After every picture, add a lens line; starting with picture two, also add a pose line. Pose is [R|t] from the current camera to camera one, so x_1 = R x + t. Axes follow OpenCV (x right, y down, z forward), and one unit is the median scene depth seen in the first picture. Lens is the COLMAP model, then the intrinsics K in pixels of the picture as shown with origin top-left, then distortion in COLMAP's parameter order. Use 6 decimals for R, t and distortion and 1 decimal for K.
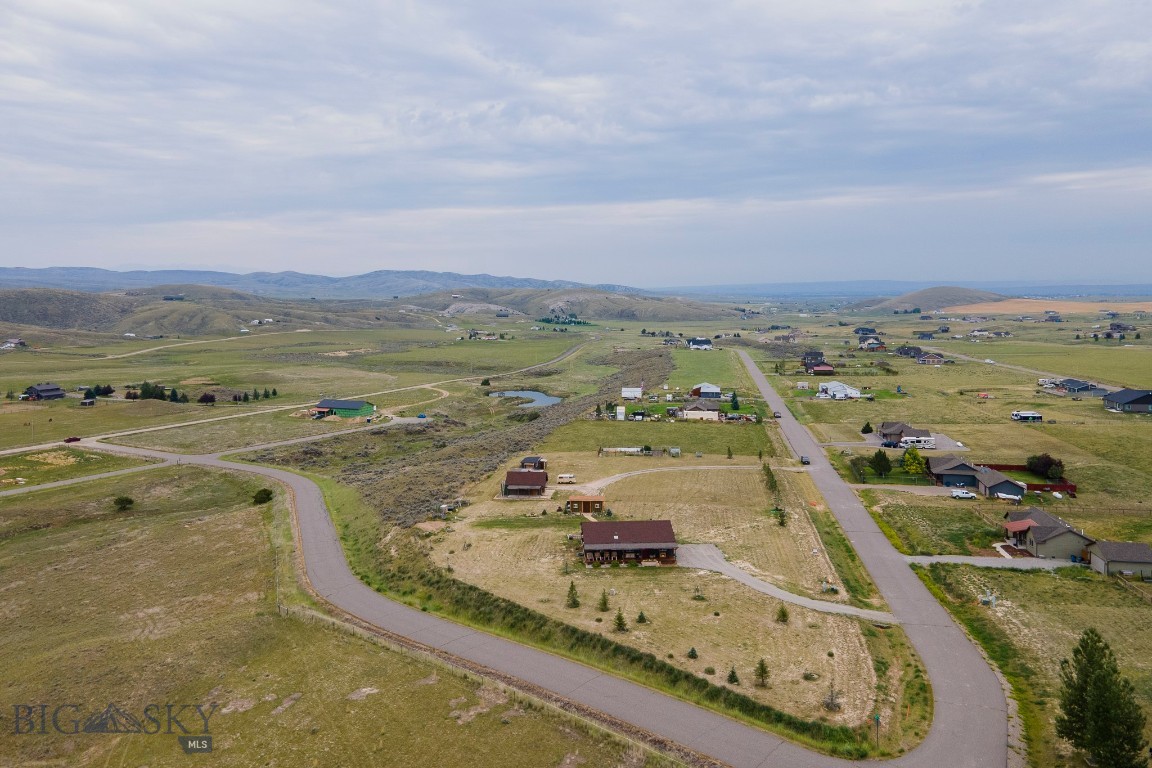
lens RADIAL K [[855.3, 0, 576.4], [0, 855.3, 338.6], [0, 0, 1]] dist [0.042625, 0.005435]
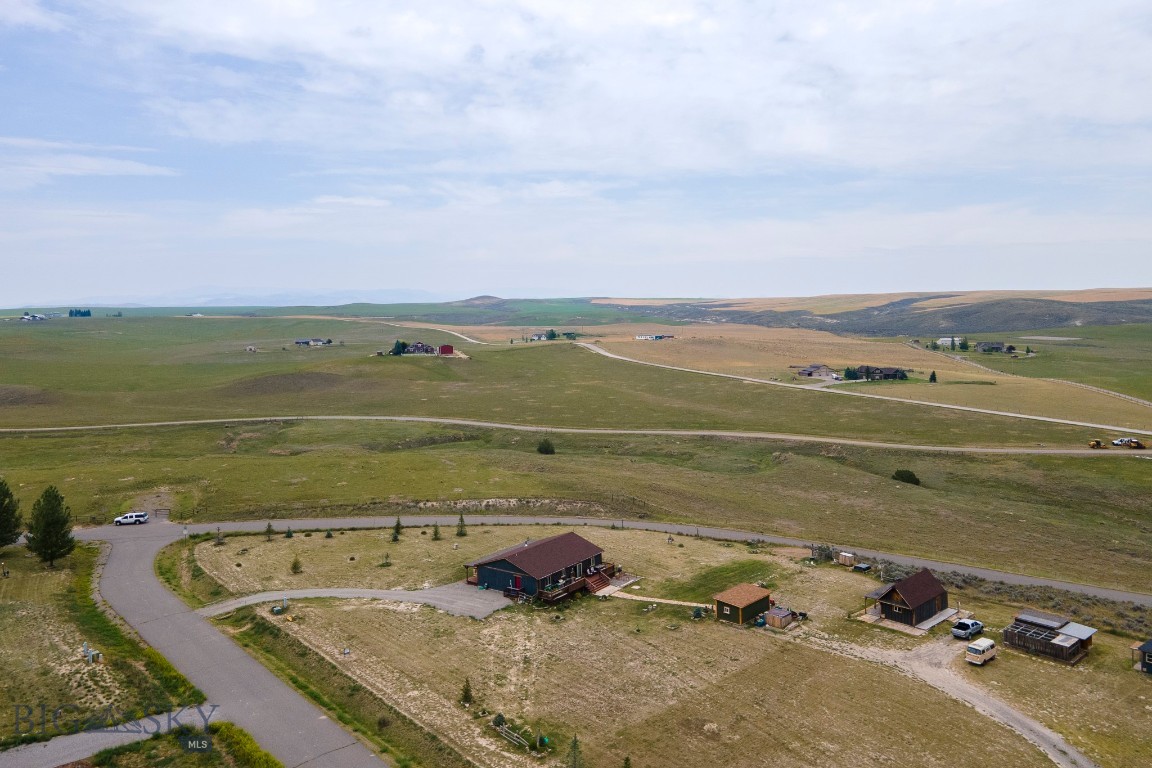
lens RADIAL K [[856.3, 0, 576.0], [0, 856.3, 384.0], [0, 0, 1]] dist [0.034639, 0.006195]
pose [[-0.639250, 0.093944, -0.763239, 0.329070], [-0.021063, 0.989998, 0.139497, -0.028949], [0.768711, 0.105250, -0.630877, 0.771234]]
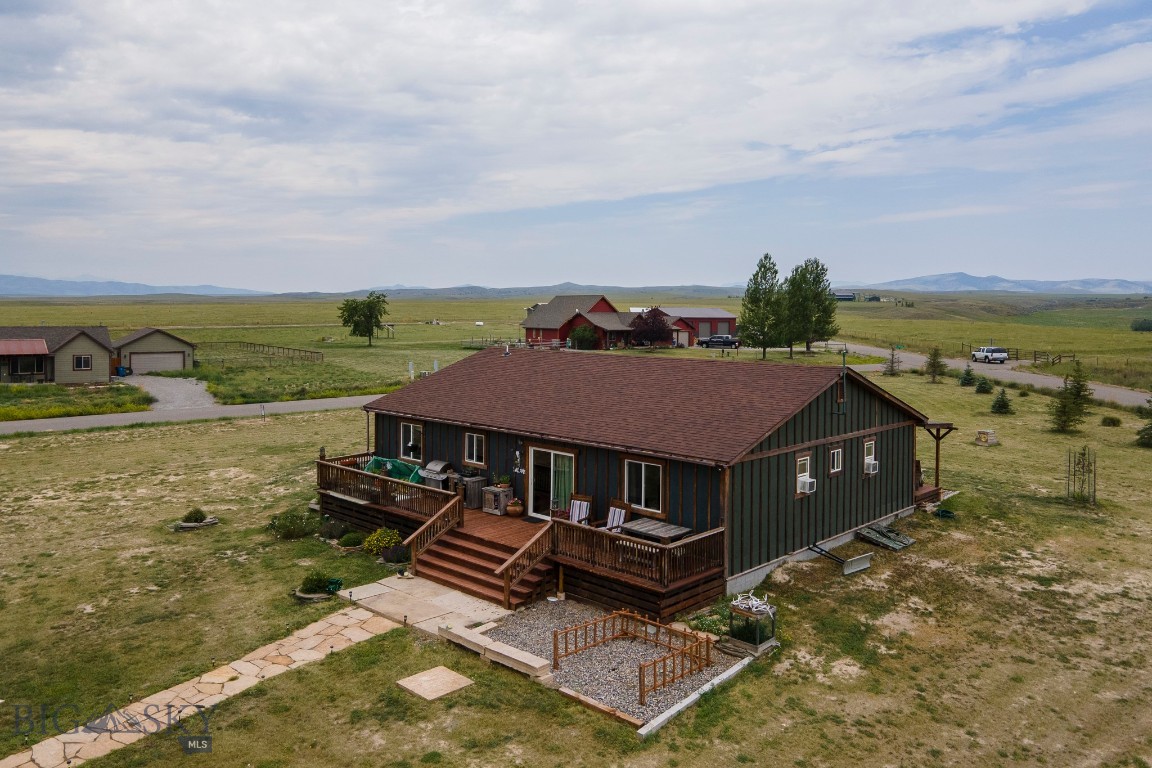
lens RADIAL K [[847.3, 0, 576.0], [0, 847.3, 384.0], [0, 0, 1]] dist [0.027636, 0.040781]
pose [[-0.686720, -0.062922, 0.724193, -0.037019], [0.044924, 0.990669, 0.128674, 0.097498], [-0.725532, 0.120897, -0.677486, 0.574038]]
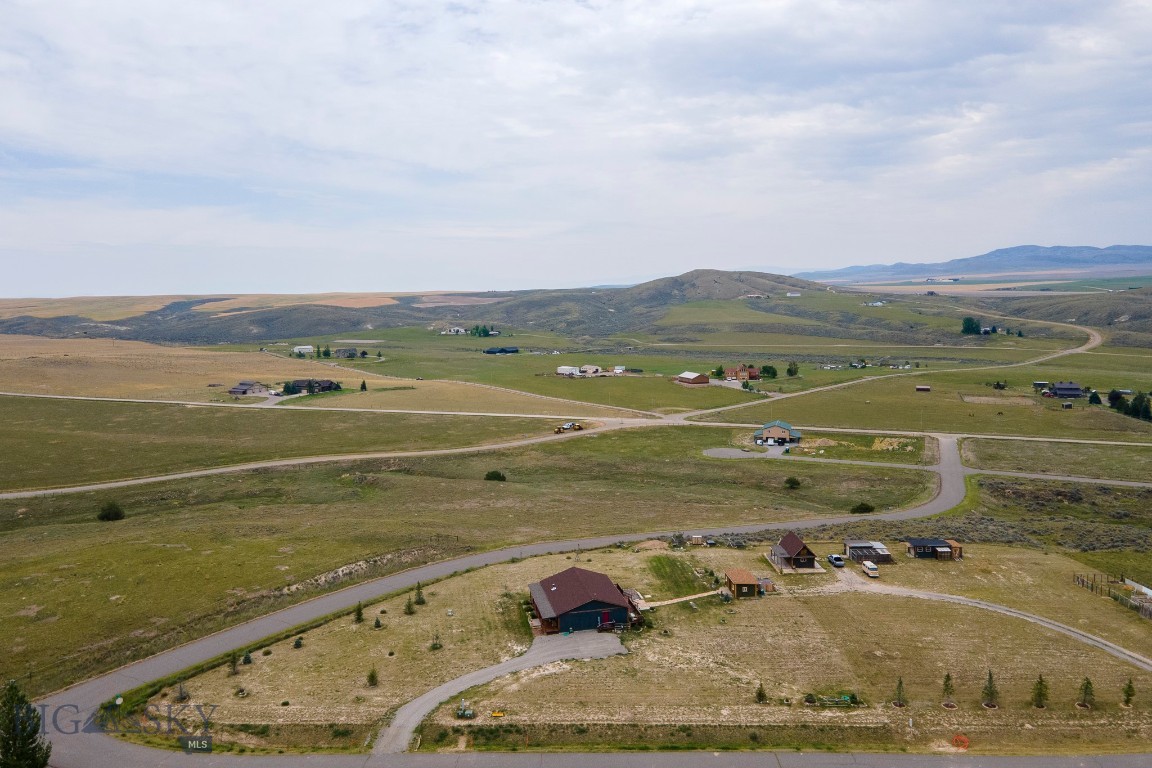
lens RADIAL K [[847.3, 0, 576.0], [0, 847.3, 384.0], [0, 0, 1]] dist [0.027636, 0.040781]
pose [[0.154016, 0.117459, -0.981062, 0.473418], [-0.045346, 0.992703, 0.111734, -0.053101], [0.987027, 0.027278, 0.158219, 0.421810]]
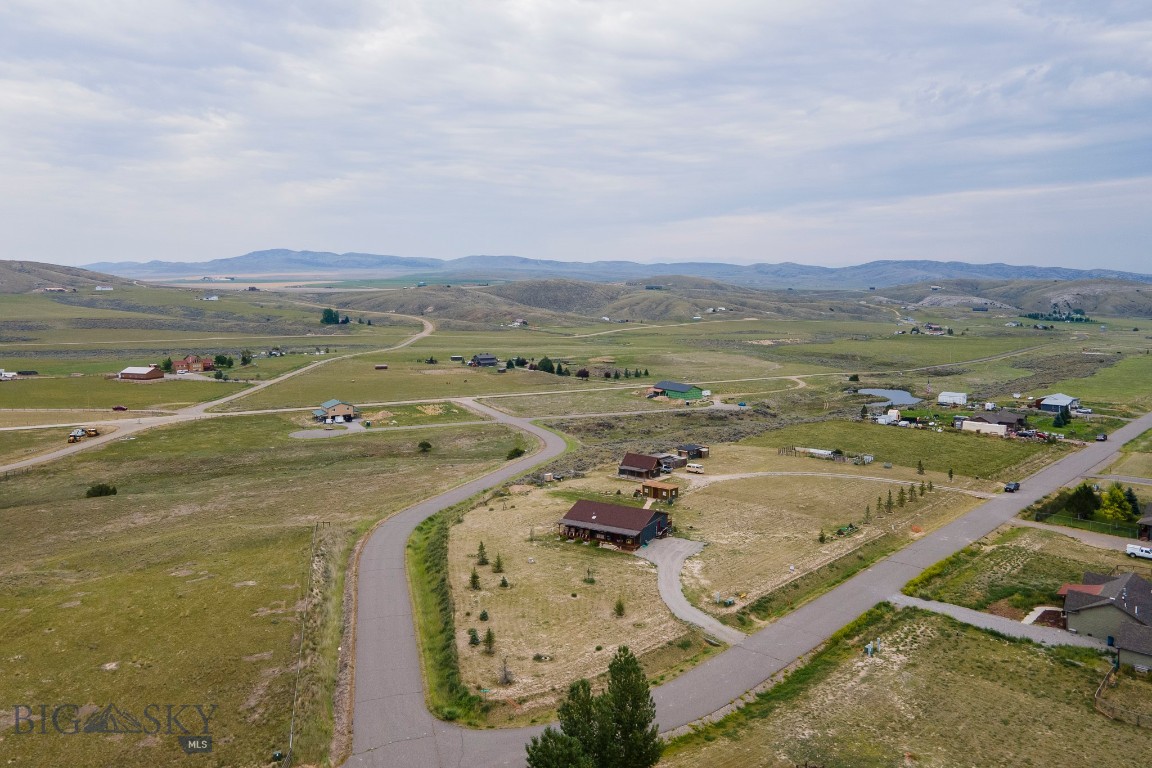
lens RADIAL K [[848.4, 0, 573.7], [0, 848.4, 348.6], [0, 0, 1]] dist [0.027873, 0.045549]
pose [[0.833589, 0.049097, -0.550199, 0.285896], [-0.036344, 0.998759, 0.034060, -0.004196], [0.551188, -0.008395, 0.834339, 0.059558]]
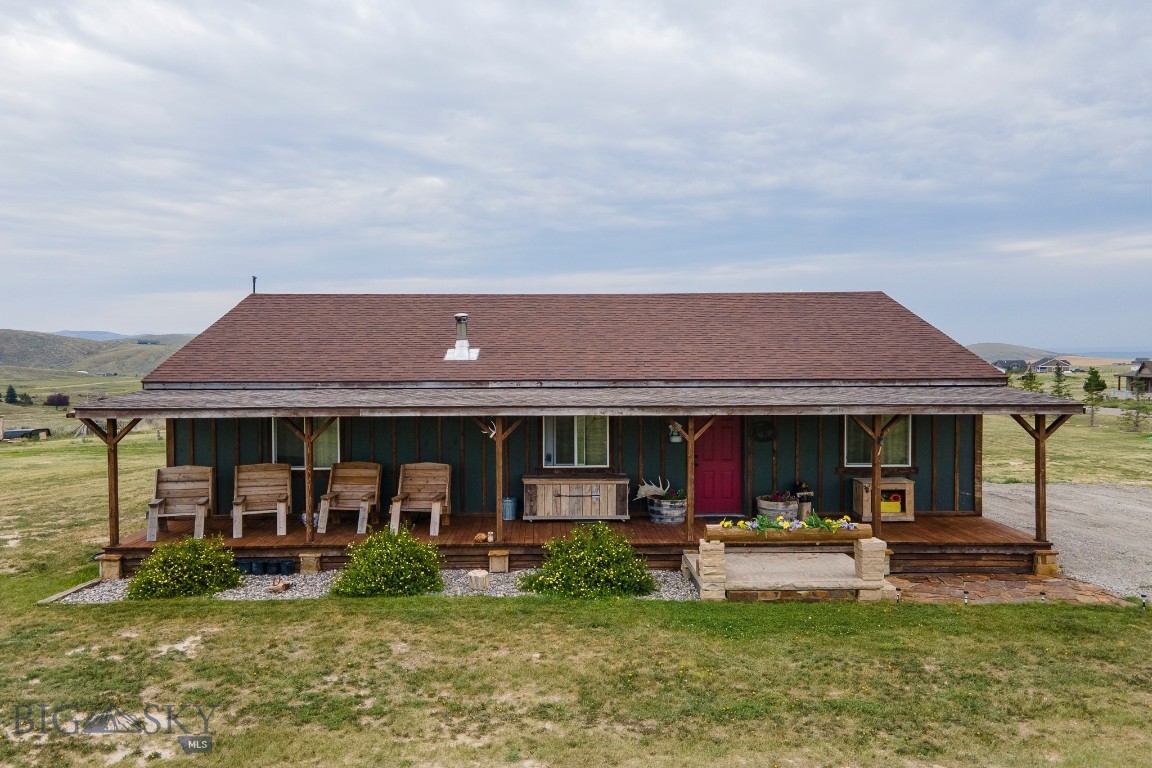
lens RADIAL K [[859.5, 0, 552.8], [0, 859.5, 379.3], [0, 0, 1]] dist [0.041291, 0.010624]
pose [[0.999032, 0.003793, -0.043830, 0.031049], [-0.005431, 0.999289, -0.037307, 0.116821], [0.043657, 0.037509, 0.998342, 0.431123]]
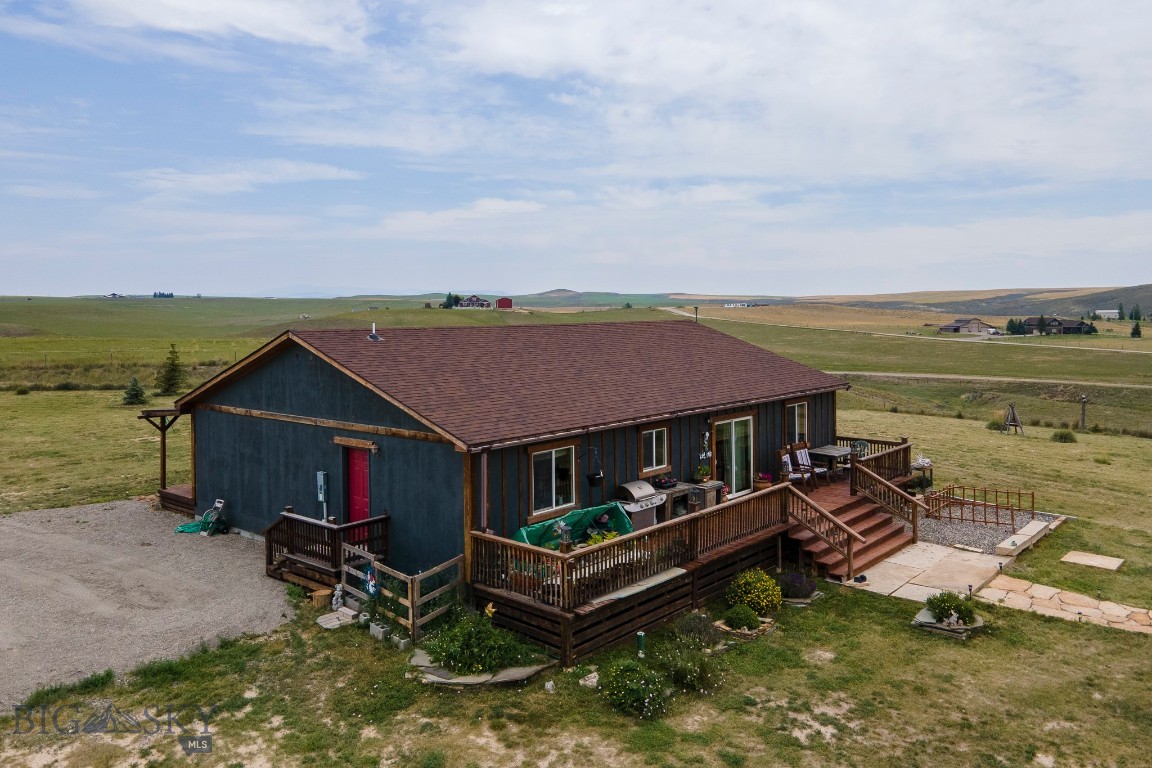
lens RADIAL K [[850.0, 0, 577.5], [0, 850.0, 333.3], [0, 0, 1]] dist [0.029603, 0.034750]
pose [[-0.704833, 0.033706, -0.708572, 0.084526], [-0.032416, 0.996297, 0.079638, 0.101273], [0.708632, 0.079100, -0.701131, 0.563215]]
